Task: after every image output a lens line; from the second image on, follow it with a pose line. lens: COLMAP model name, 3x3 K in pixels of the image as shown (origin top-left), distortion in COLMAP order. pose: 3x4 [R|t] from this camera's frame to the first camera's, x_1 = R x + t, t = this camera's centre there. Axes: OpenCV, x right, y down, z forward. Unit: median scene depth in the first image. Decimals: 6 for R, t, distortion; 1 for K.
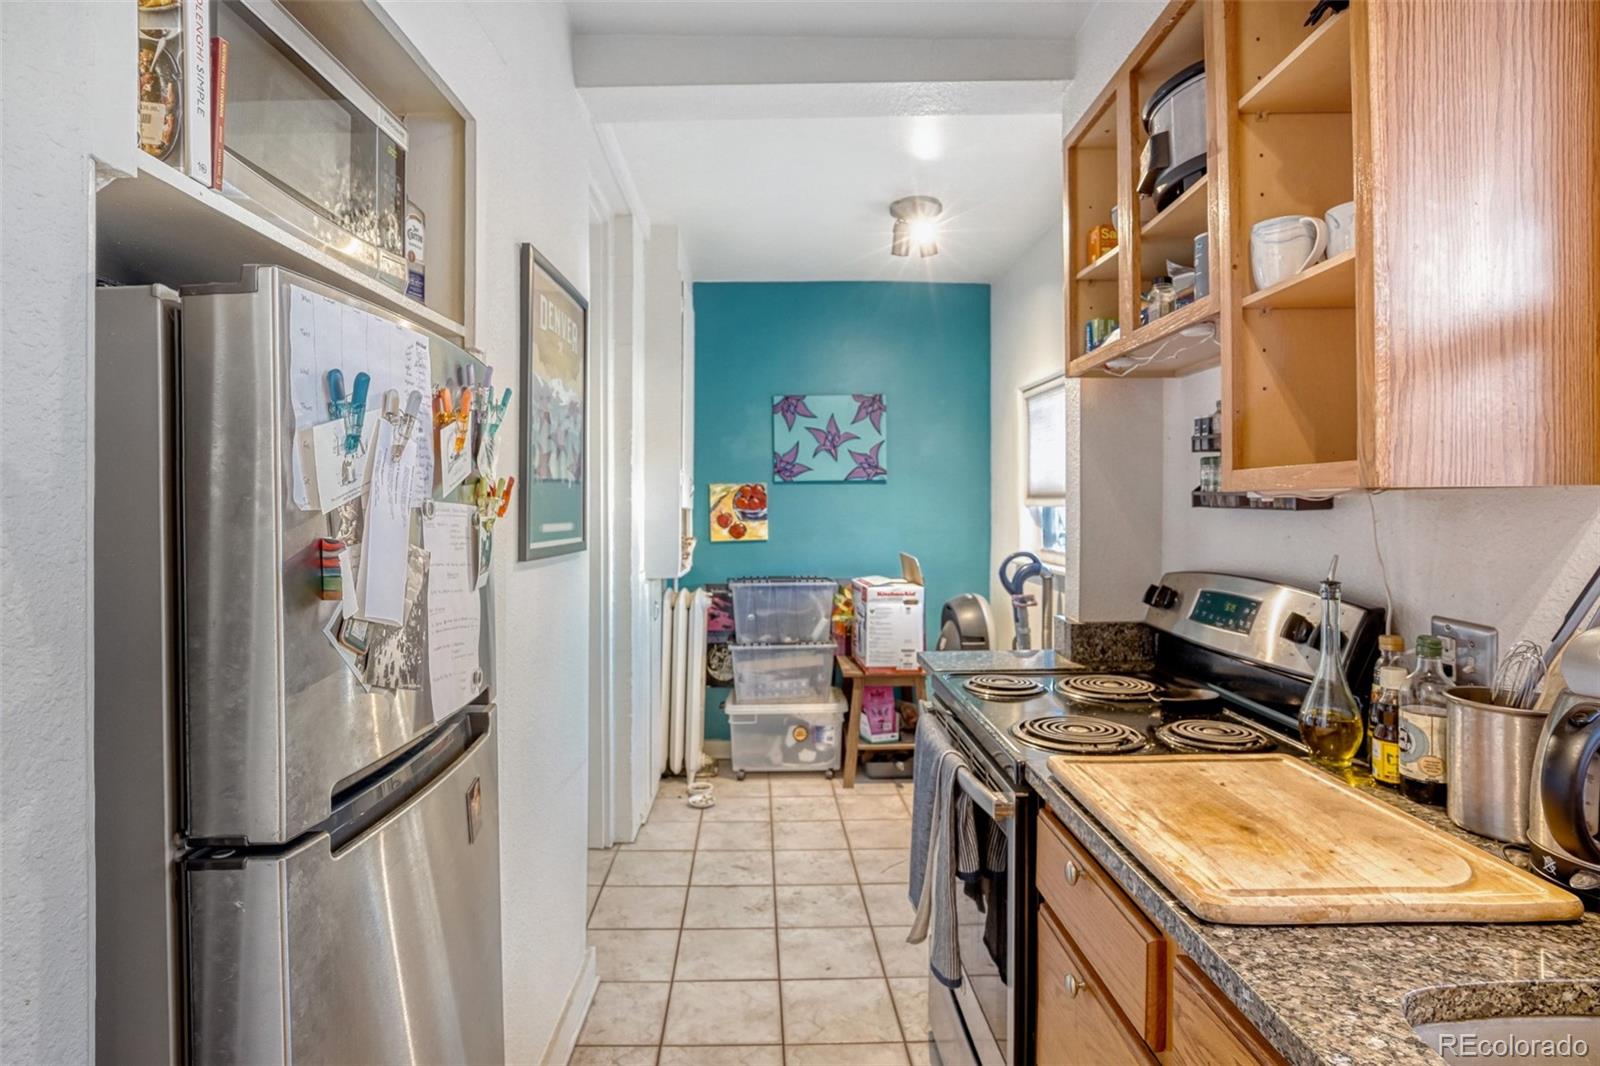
lens RADIAL K [[854.6, 0, 798.0], [0, 854.6, 515.4], [0, 0, 1]] dist [-0.010465, 0.012107]
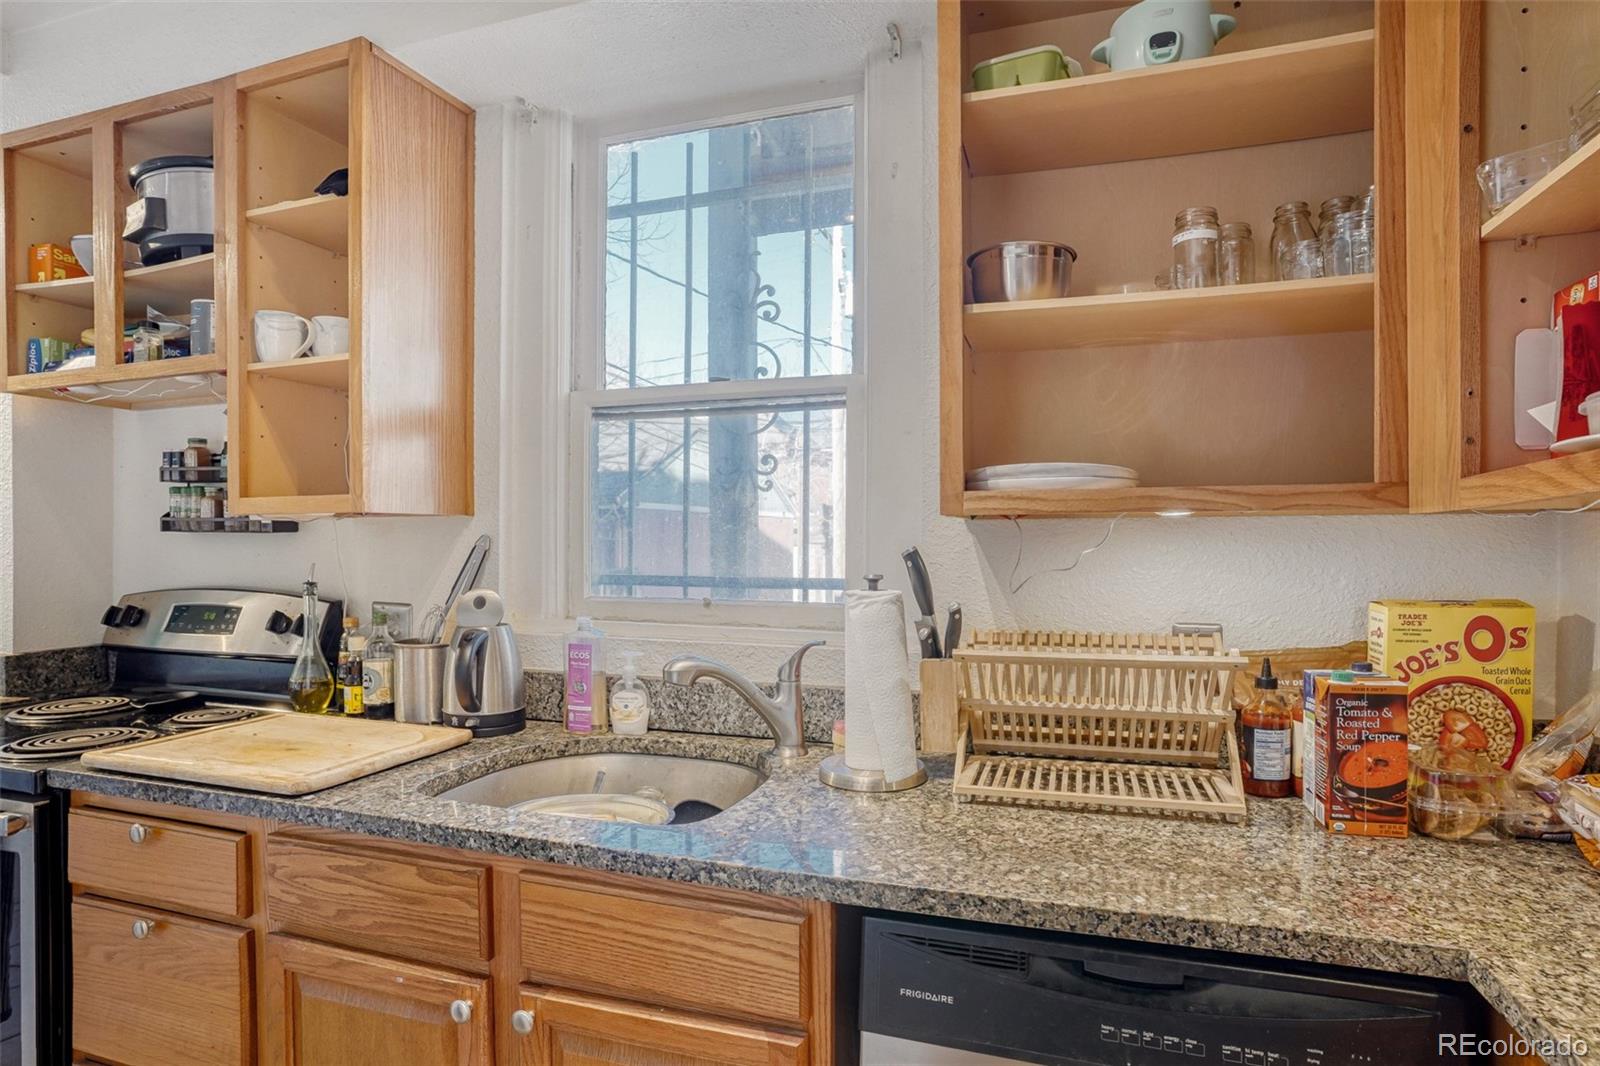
lens RADIAL K [[844.2, 0, 789.8], [0, 844.2, 537.4], [0, 0, 1]] dist [-0.068377, 0.041187]
pose [[0.361817, 0.010672, 0.932188, -0.330656], [0.010854, 0.999818, -0.015659, 0.033010], [-0.932186, 0.015784, 0.361636, -0.198549]]
